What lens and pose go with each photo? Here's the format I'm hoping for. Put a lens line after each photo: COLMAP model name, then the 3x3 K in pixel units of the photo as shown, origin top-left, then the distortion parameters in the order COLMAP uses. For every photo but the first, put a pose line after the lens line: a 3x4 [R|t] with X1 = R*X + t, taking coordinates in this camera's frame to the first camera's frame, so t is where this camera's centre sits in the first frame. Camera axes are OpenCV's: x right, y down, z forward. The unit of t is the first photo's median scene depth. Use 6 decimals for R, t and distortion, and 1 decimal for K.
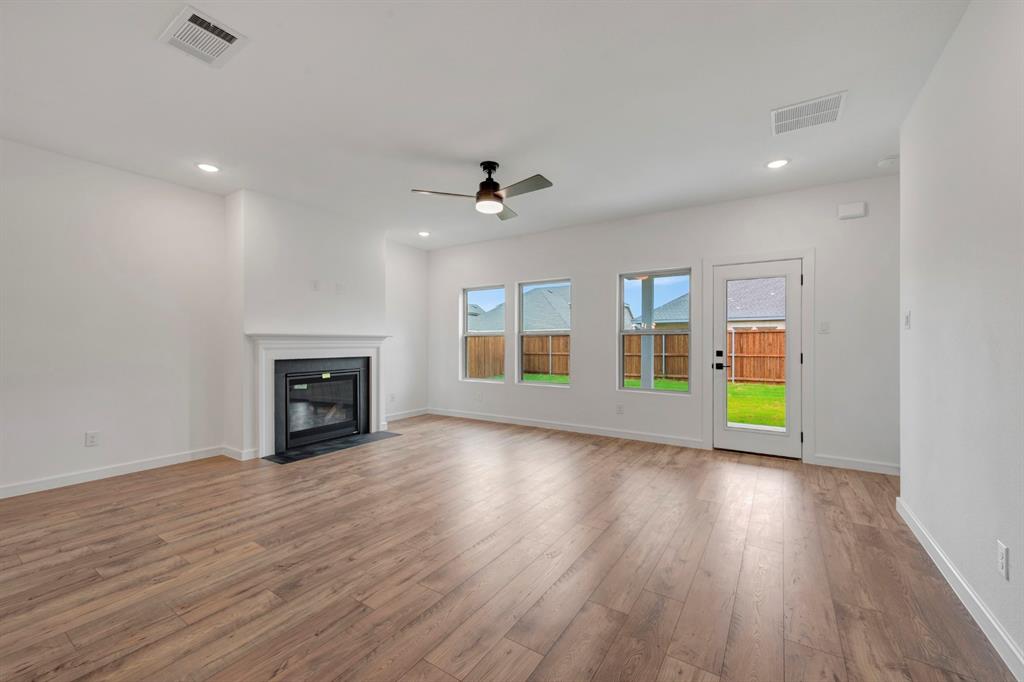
lens RADIAL K [[405.7, 0, 517.8], [0, 405.7, 340.7], [0, 0, 1]] dist [0.000589, -0.000027]
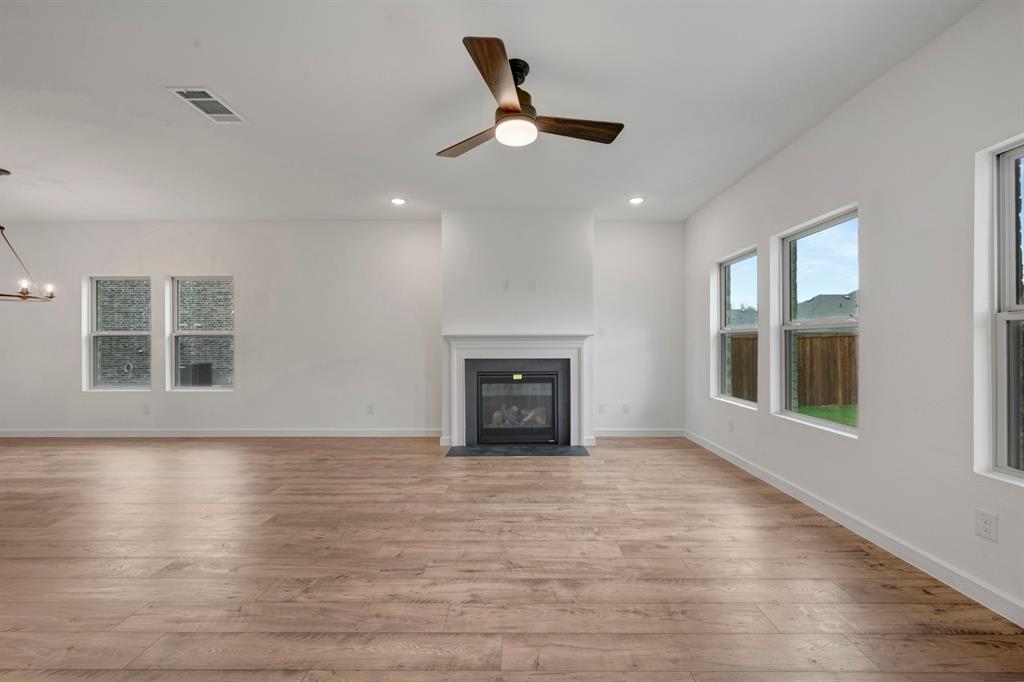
lens RADIAL K [[405.7, 0, 517.8], [0, 405.7, 340.7], [0, 0, 1]] dist [0.000589, -0.000027]
pose [[0.541467, -0.004321, -0.840711, 0.357348], [0.004933, 0.999986, -0.001962, 0.001547], [0.840708, -0.003085, 0.541480, 0.487515]]
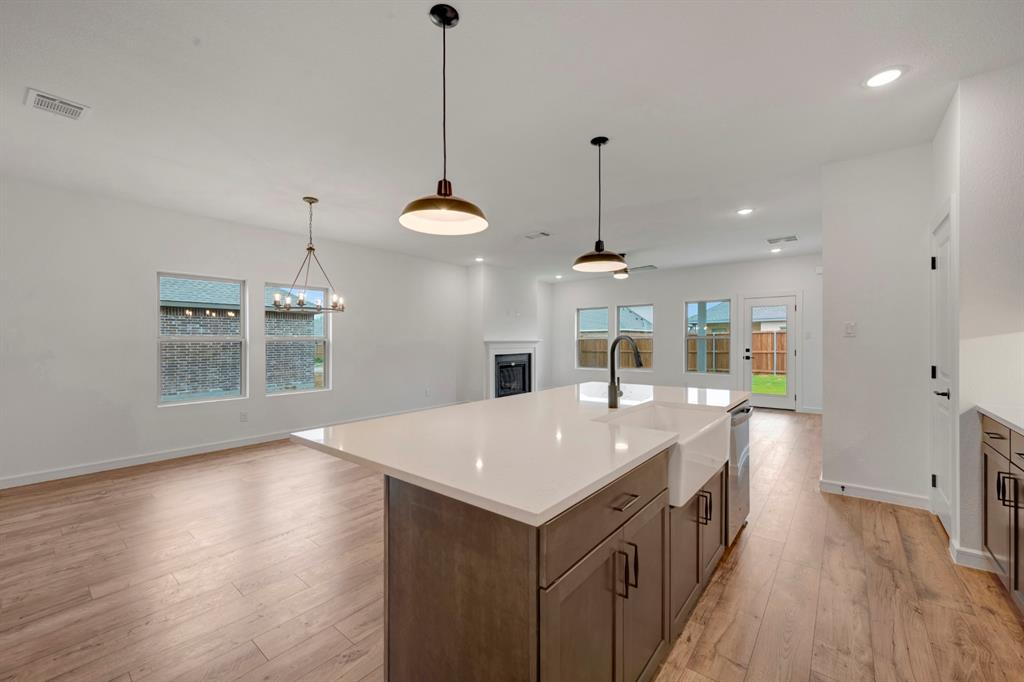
lens RADIAL K [[413.7, 0, 512.0], [0, 413.7, 341.0], [0, 0, 1]] dist [-0.022267, -0.000020]
pose [[0.993849, -0.006703, -0.110542, -0.287263], [0.007332, 0.999959, 0.005292, -0.023235], [0.110502, -0.006070, 0.993857, -0.793440]]
